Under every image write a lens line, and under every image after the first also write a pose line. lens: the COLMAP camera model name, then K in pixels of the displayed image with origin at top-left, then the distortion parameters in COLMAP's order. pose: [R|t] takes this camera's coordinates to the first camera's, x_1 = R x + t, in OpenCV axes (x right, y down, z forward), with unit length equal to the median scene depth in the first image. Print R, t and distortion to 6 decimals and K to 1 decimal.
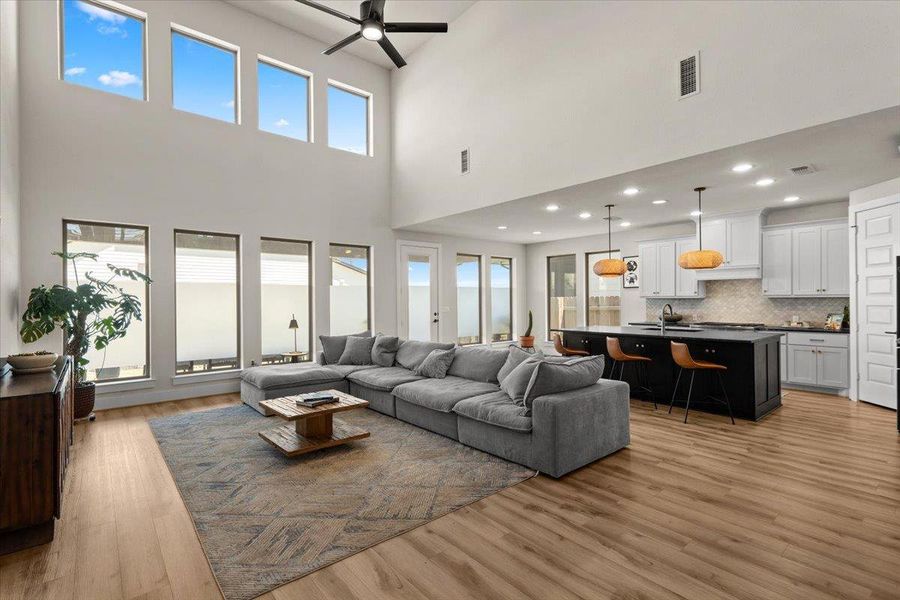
lens RADIAL K [[416.0, 0, 461.2], [0, 416.0, 300.0], [0, 0, 1]] dist [0.008805, -0.001560]
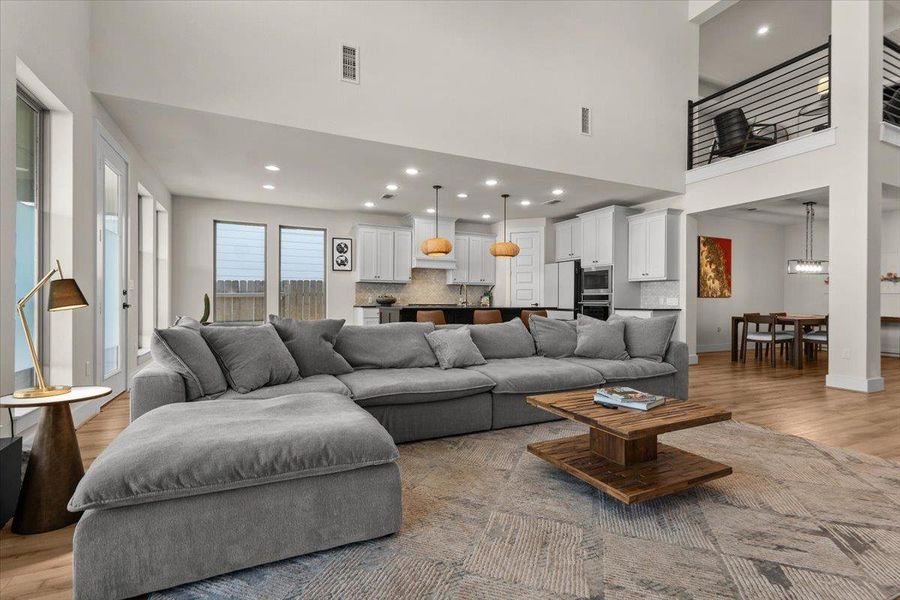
lens RADIAL K [[425.9, 0, 443.5], [0, 425.9, 302.7], [0, 0, 1]] dist [0.004289, -0.000457]
pose [[0.291871, 0.007047, 0.956432, -0.644230], [-0.008163, 0.999955, -0.004877, 0.065501], [-0.956423, -0.006384, 0.291915, 0.677653]]
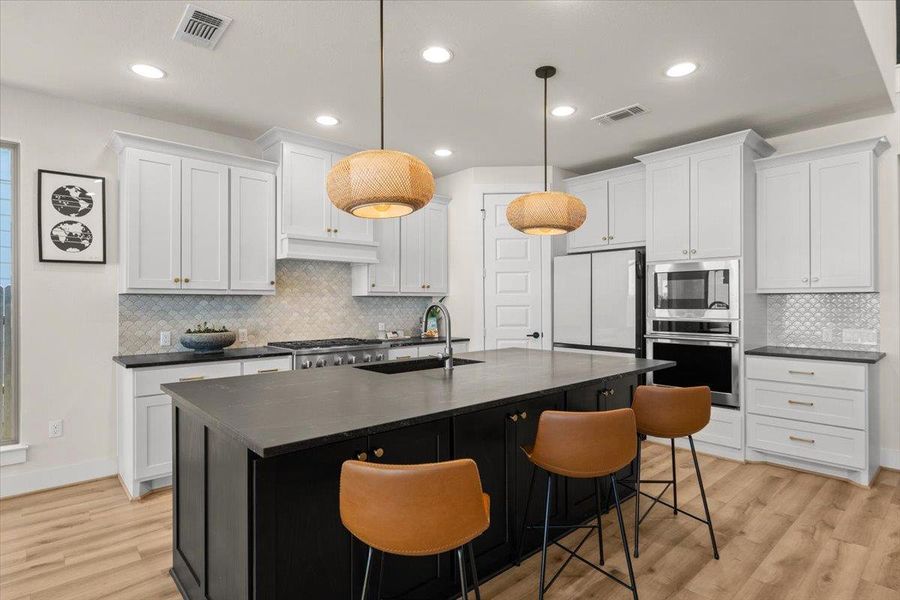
lens RADIAL K [[467.3, 0, 454.5], [0, 467.3, 300.5], [0, 0, 1]] dist [0.000552, -0.001646]
pose [[-0.019891, 0.010884, 0.999743, 0.016405], [0.004483, 0.999932, -0.010797, 0.010685], [-0.999792, 0.004267, -0.019939, 0.955156]]
